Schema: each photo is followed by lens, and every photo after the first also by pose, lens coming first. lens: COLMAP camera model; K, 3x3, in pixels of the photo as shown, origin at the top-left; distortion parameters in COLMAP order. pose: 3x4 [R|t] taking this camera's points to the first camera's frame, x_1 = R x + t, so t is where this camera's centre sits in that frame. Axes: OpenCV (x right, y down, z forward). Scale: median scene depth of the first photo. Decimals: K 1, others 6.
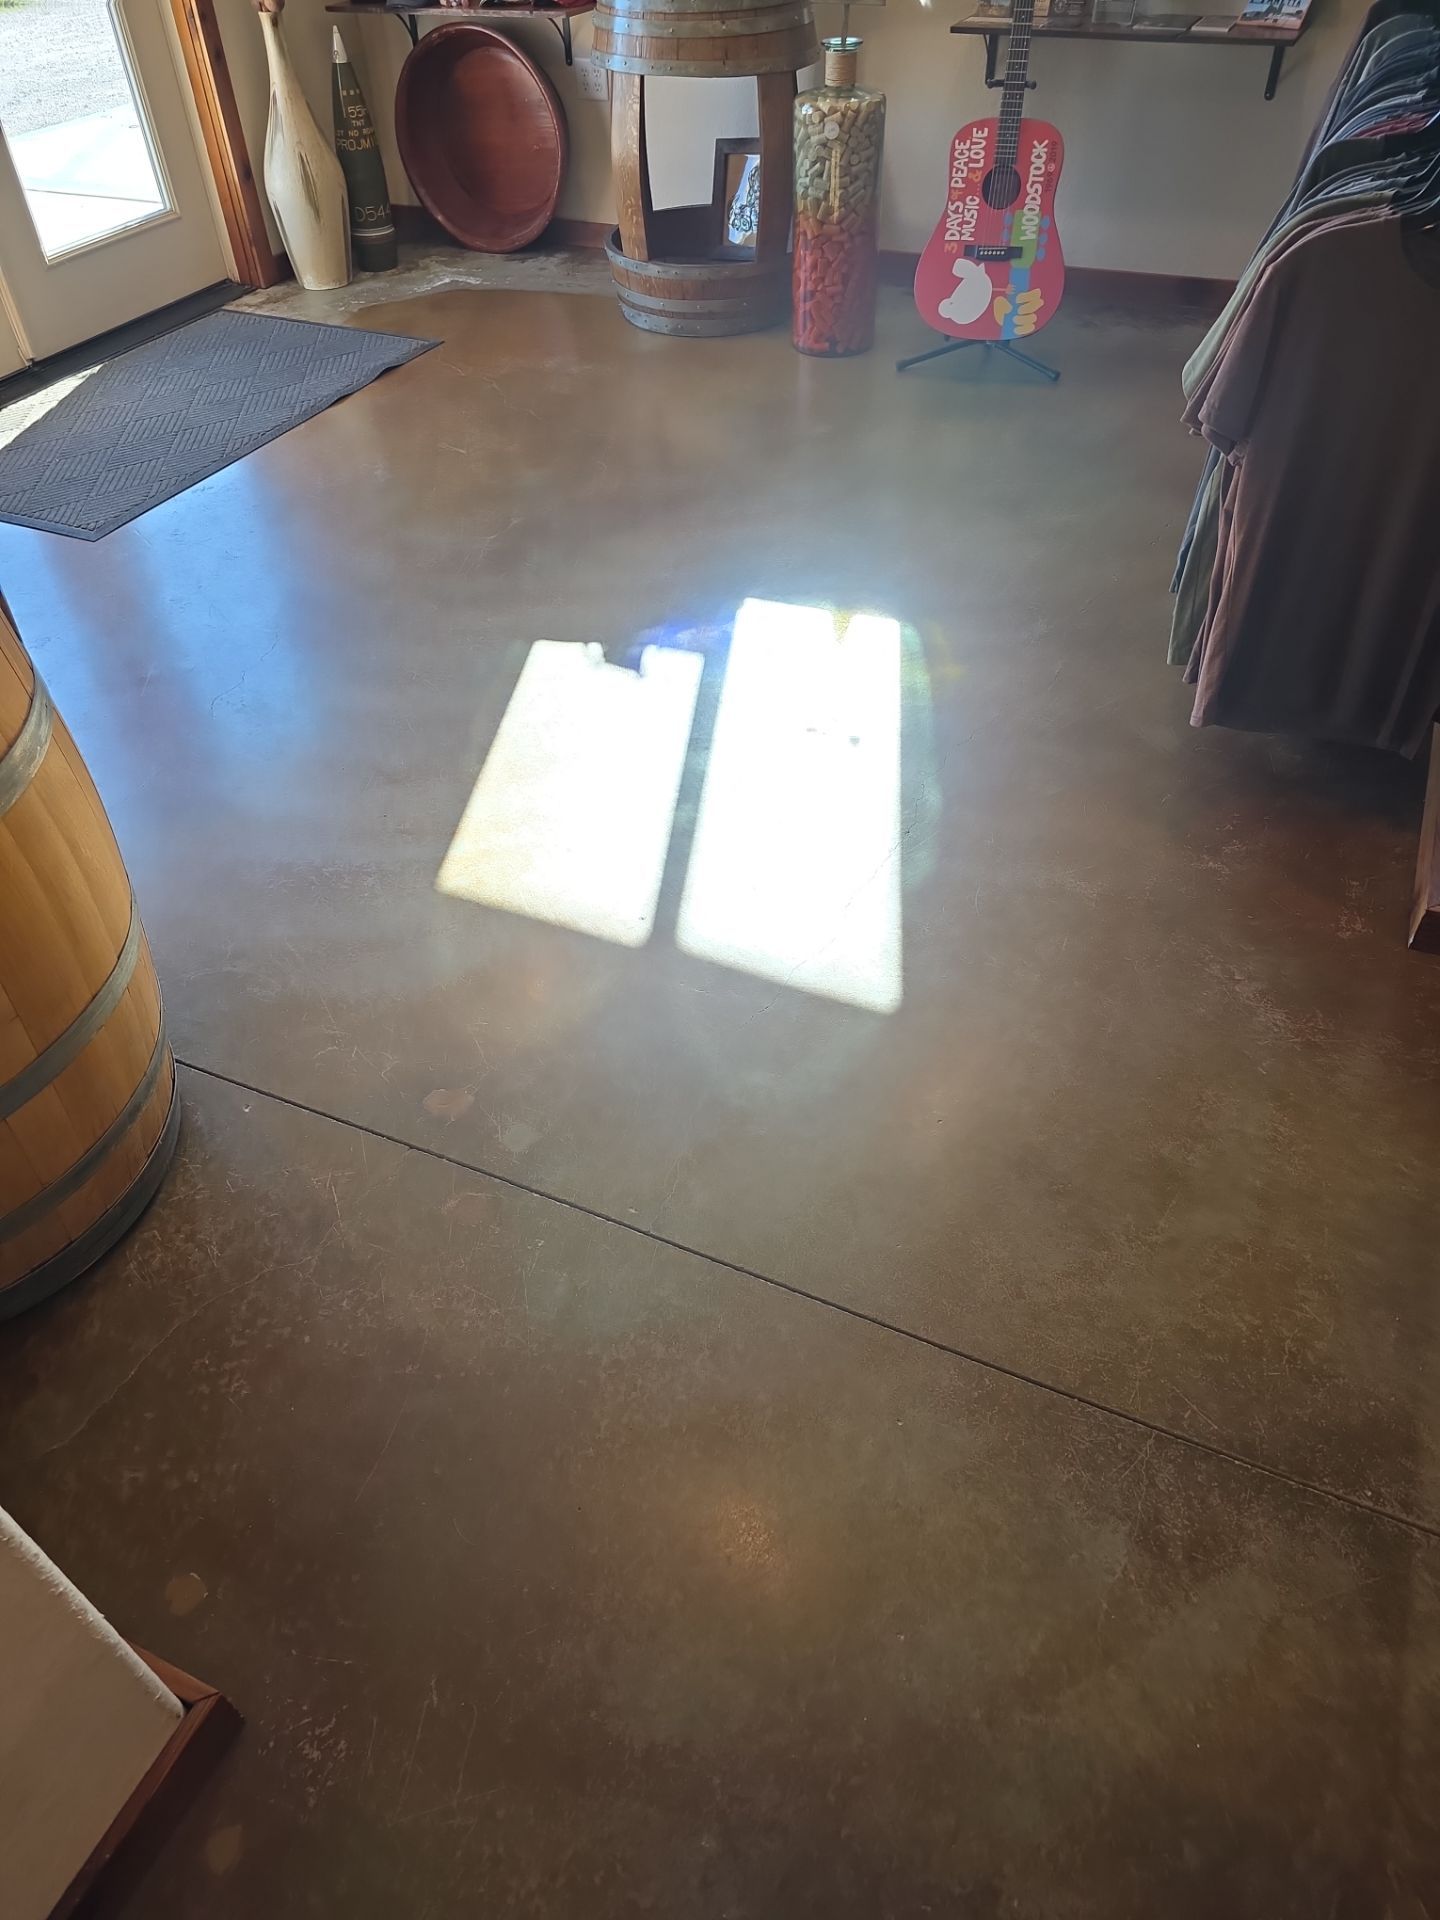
lens RADIAL K [[1272.8, 0, 719.3], [0, 1272.8, 960.0], [0, 0, 1]] dist [0.073889, -0.043675]
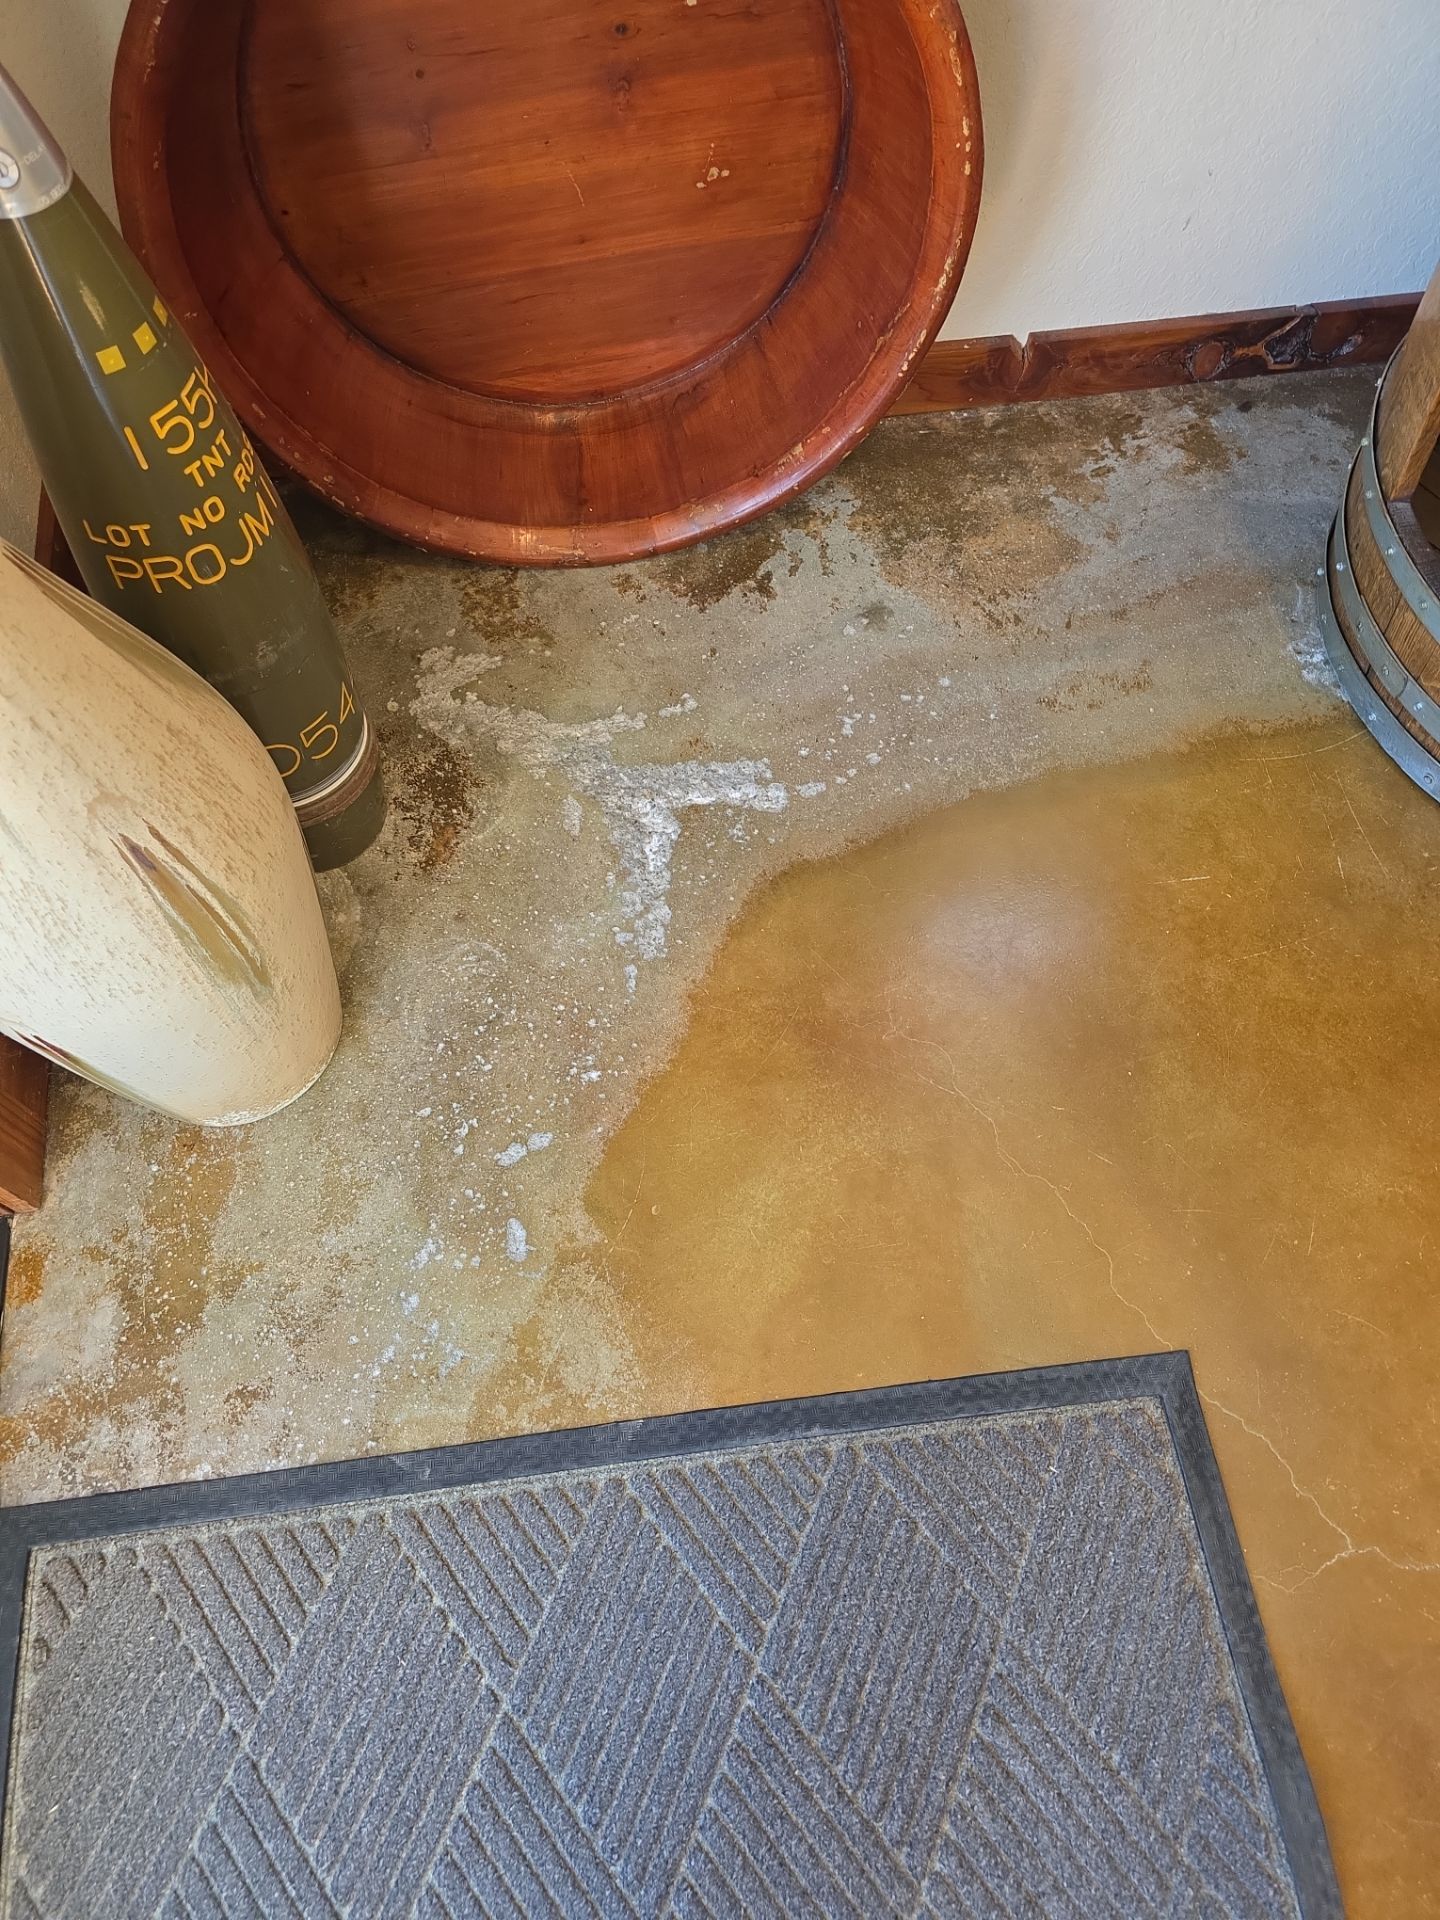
lens RADIAL K [[1272.8, 0, 717.8], [0, 1272.8, 962.1], [0, 0, 1]] dist [0.073889, -0.043675]
pose [[0.846063, -0.463817, 0.262774, -0.283509], [0.354454, 0.857647, 0.372564, -0.592762], [-0.398169, -0.222072, 0.890026, 0.744427]]
